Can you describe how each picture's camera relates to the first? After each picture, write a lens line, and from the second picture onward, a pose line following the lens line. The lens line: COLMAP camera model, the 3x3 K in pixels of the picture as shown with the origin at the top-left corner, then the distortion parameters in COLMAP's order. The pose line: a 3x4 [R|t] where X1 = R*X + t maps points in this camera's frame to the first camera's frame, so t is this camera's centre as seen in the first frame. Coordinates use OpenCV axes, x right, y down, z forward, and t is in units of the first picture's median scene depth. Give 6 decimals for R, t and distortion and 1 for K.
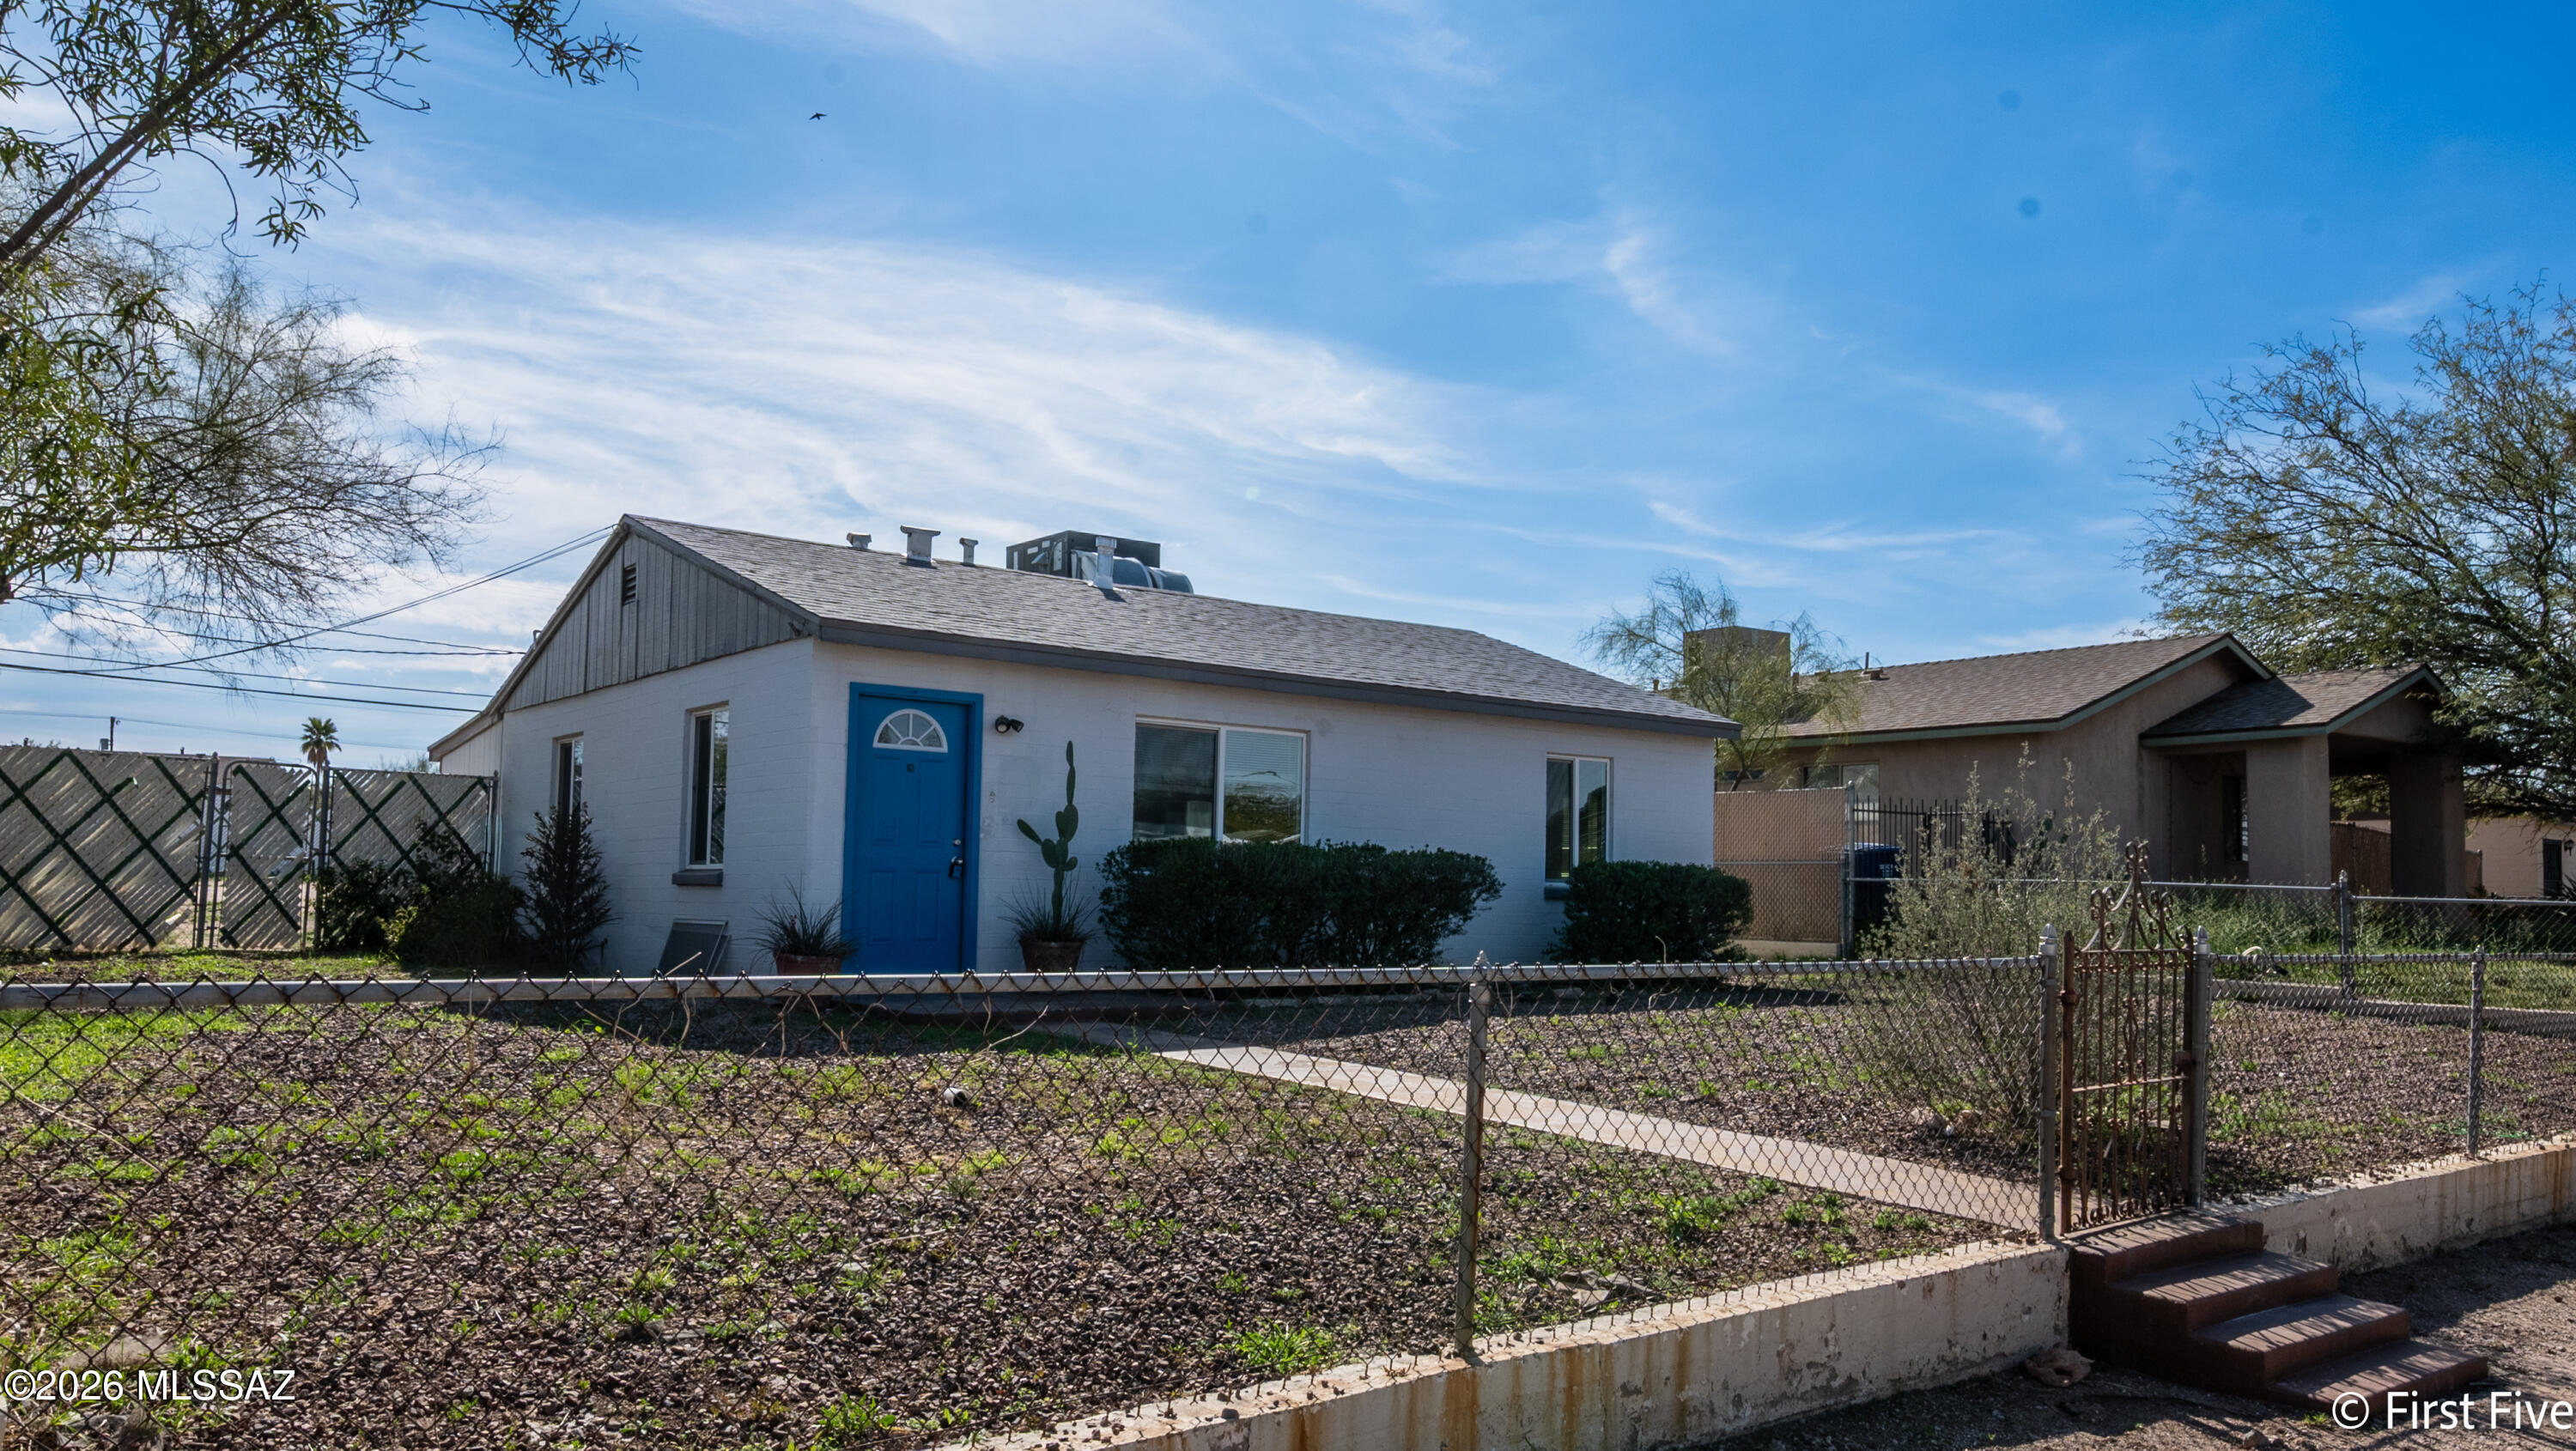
lens RADIAL K [[1975.2, 0, 1339.3], [0, 1975.2, 776.4], [0, 0, 1]] dist [0.006315, -0.002236]
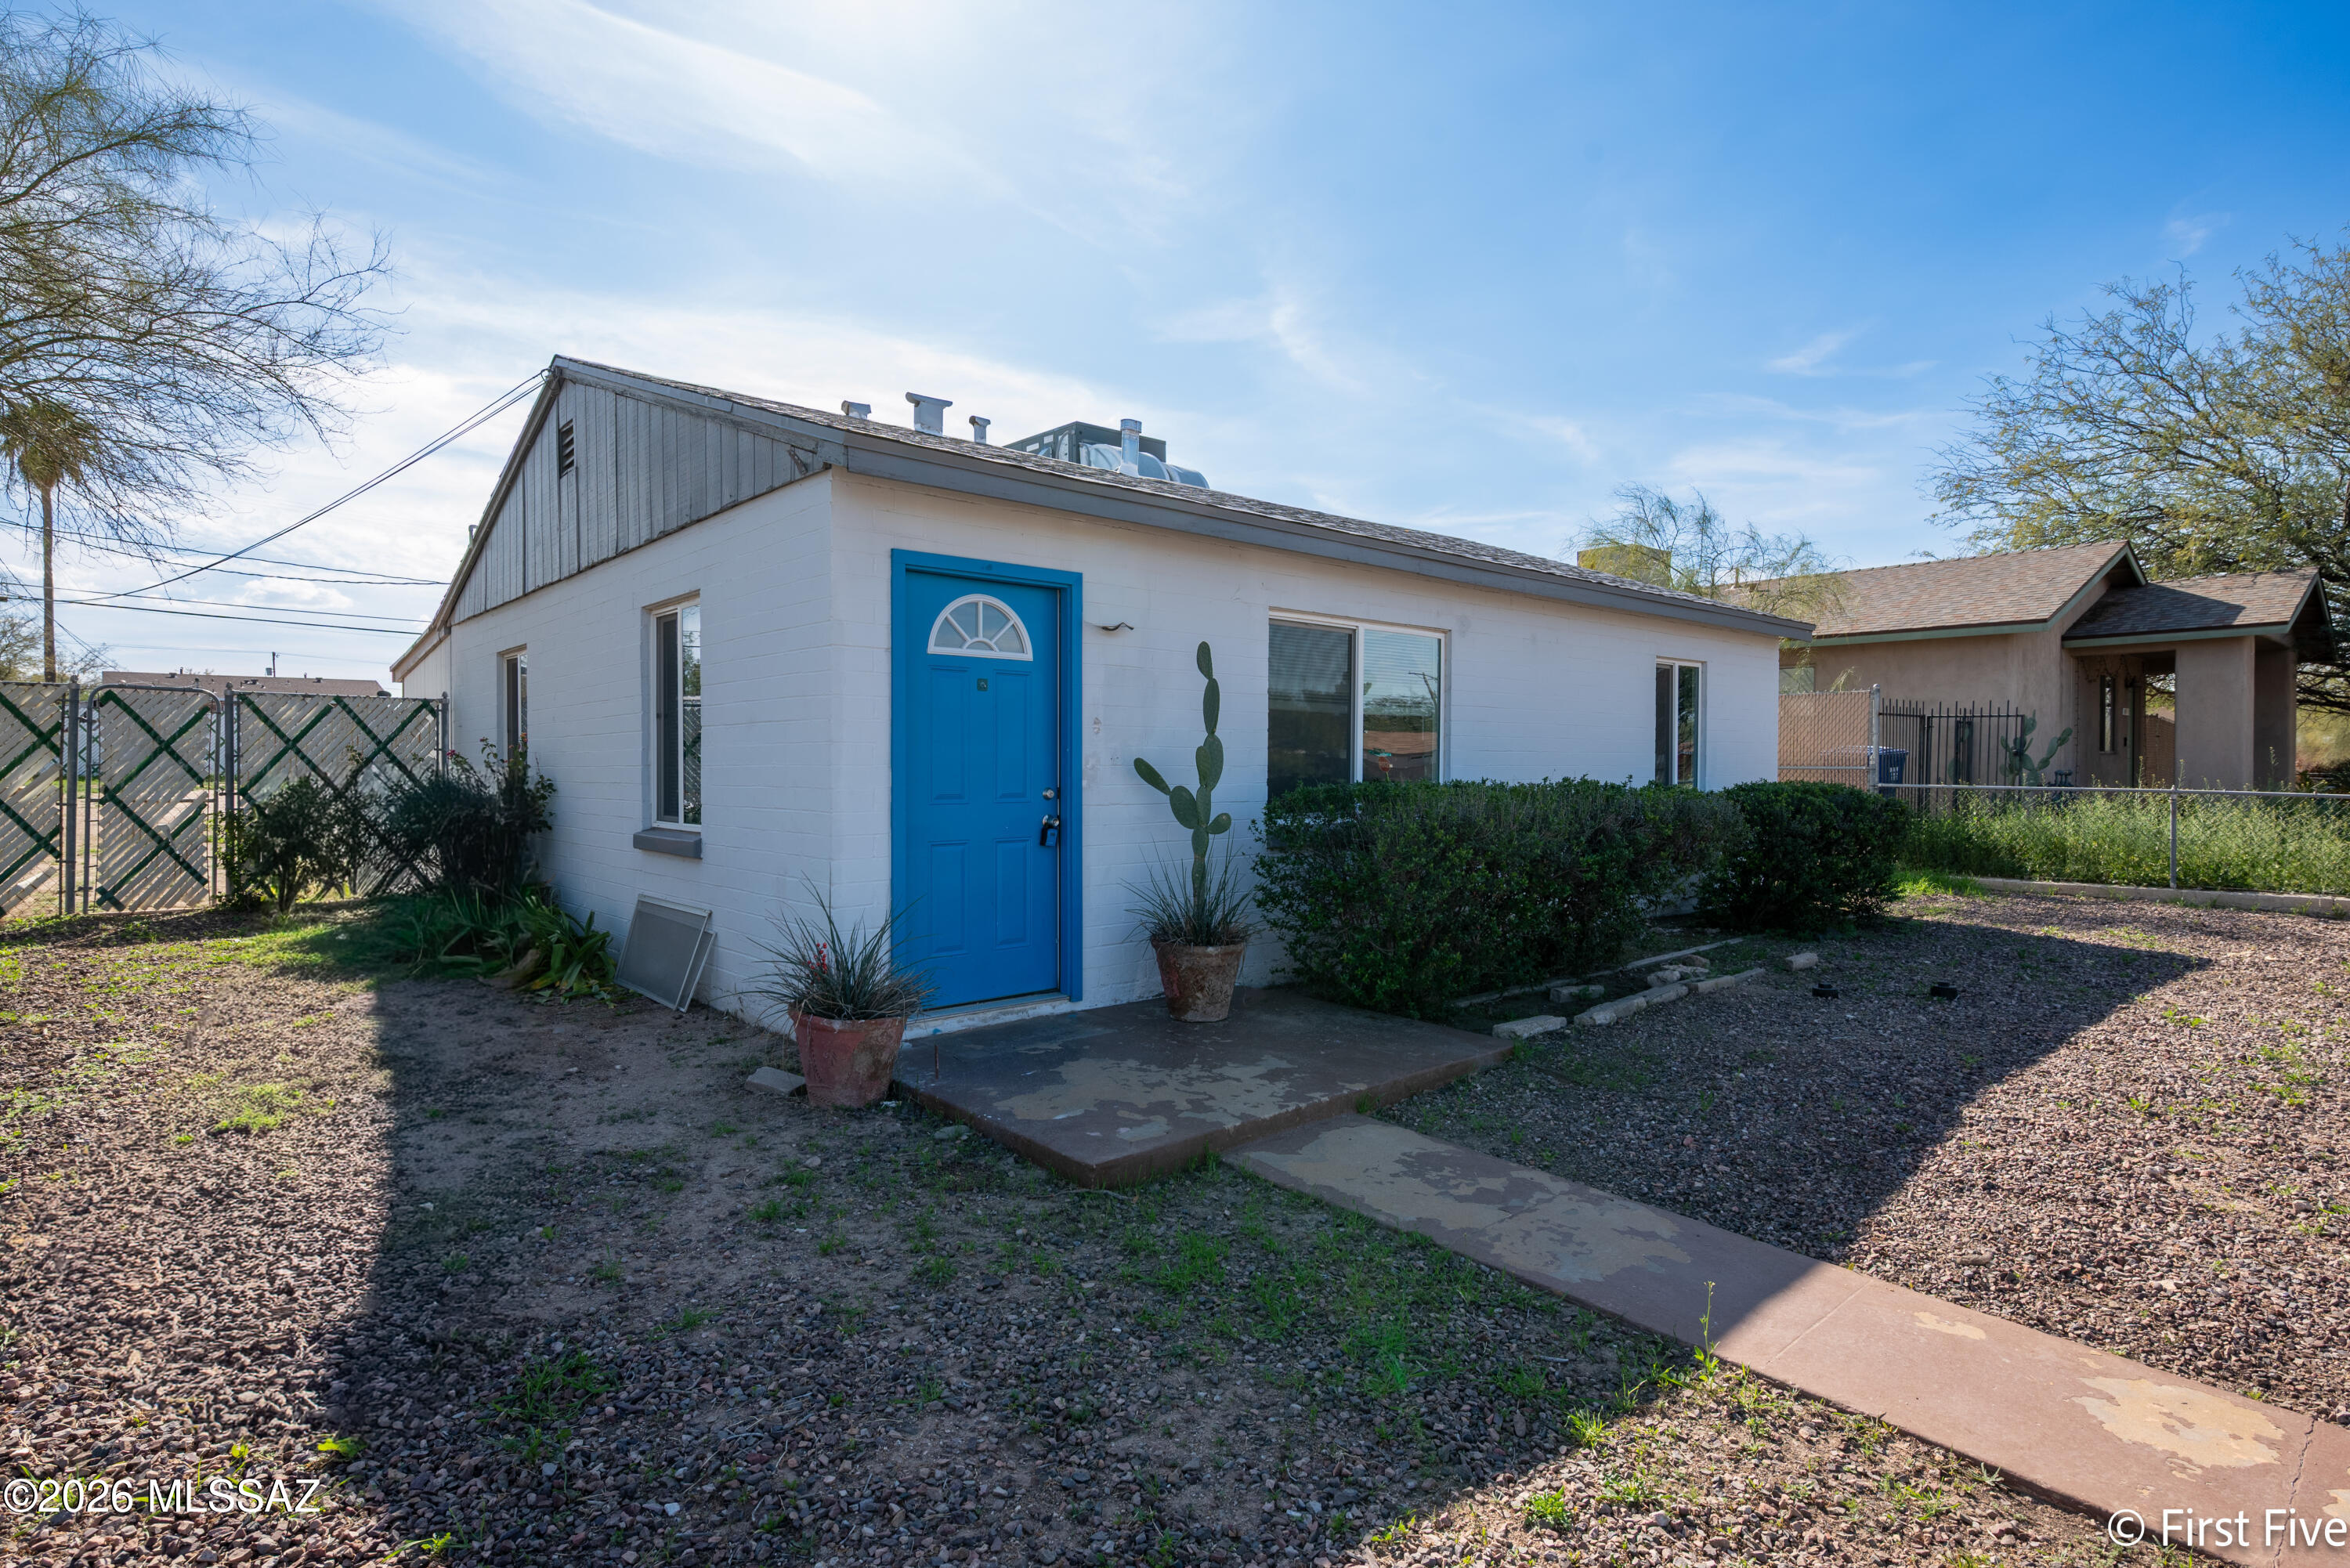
lens RADIAL K [[1260.3, 0, 1175.0], [0, 1260.3, 784.0], [0, 0, 1]] dist [-0.002612, -0.000091]
pose [[0.998905, -0.016318, 0.043852, -0.136406], [0.012756, 0.996688, 0.080312, -0.003374], [-0.045017, -0.079665, 0.995805, 0.457878]]
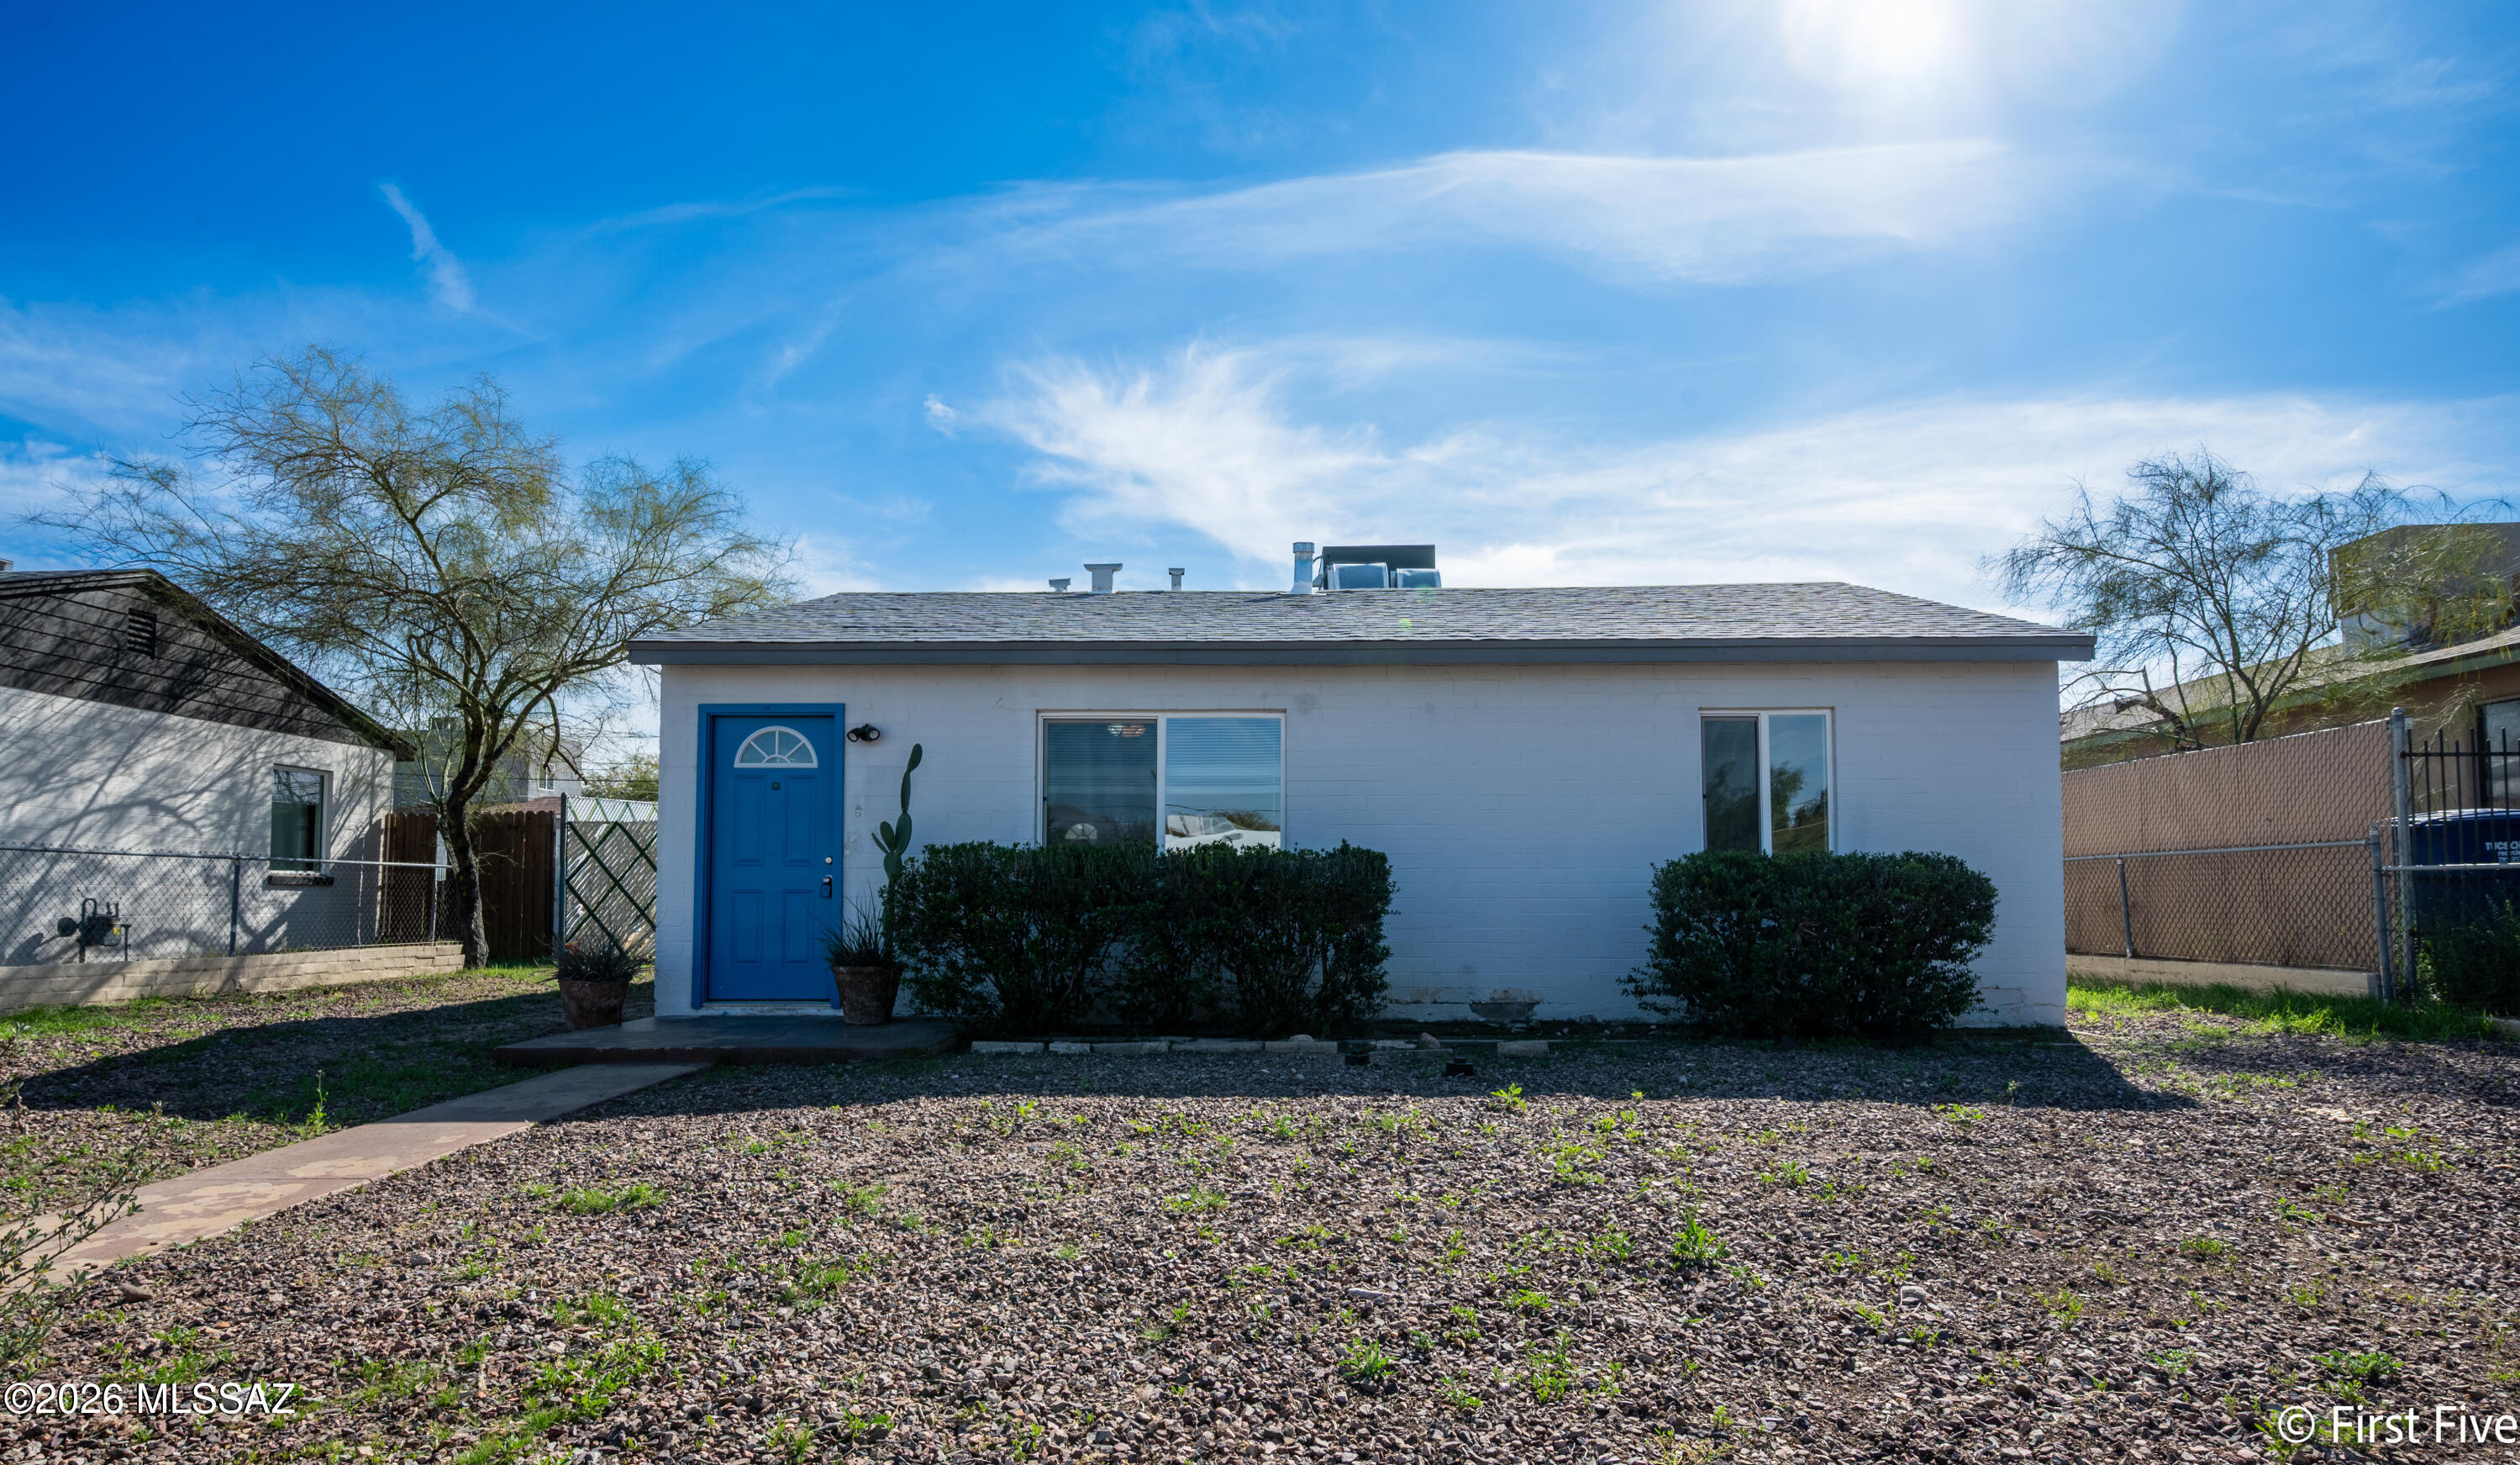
lens RADIAL K [[1321.5, 0, 1204.9], [0, 1321.5, 849.0], [0, 0, 1]] dist [-0.003072, -0.001305]
pose [[0.735990, -0.042950, -0.675629, 0.300069], [0.053450, 0.998557, -0.005253, 0.032842], [0.674879, -0.032246, 0.737223, 0.524434]]
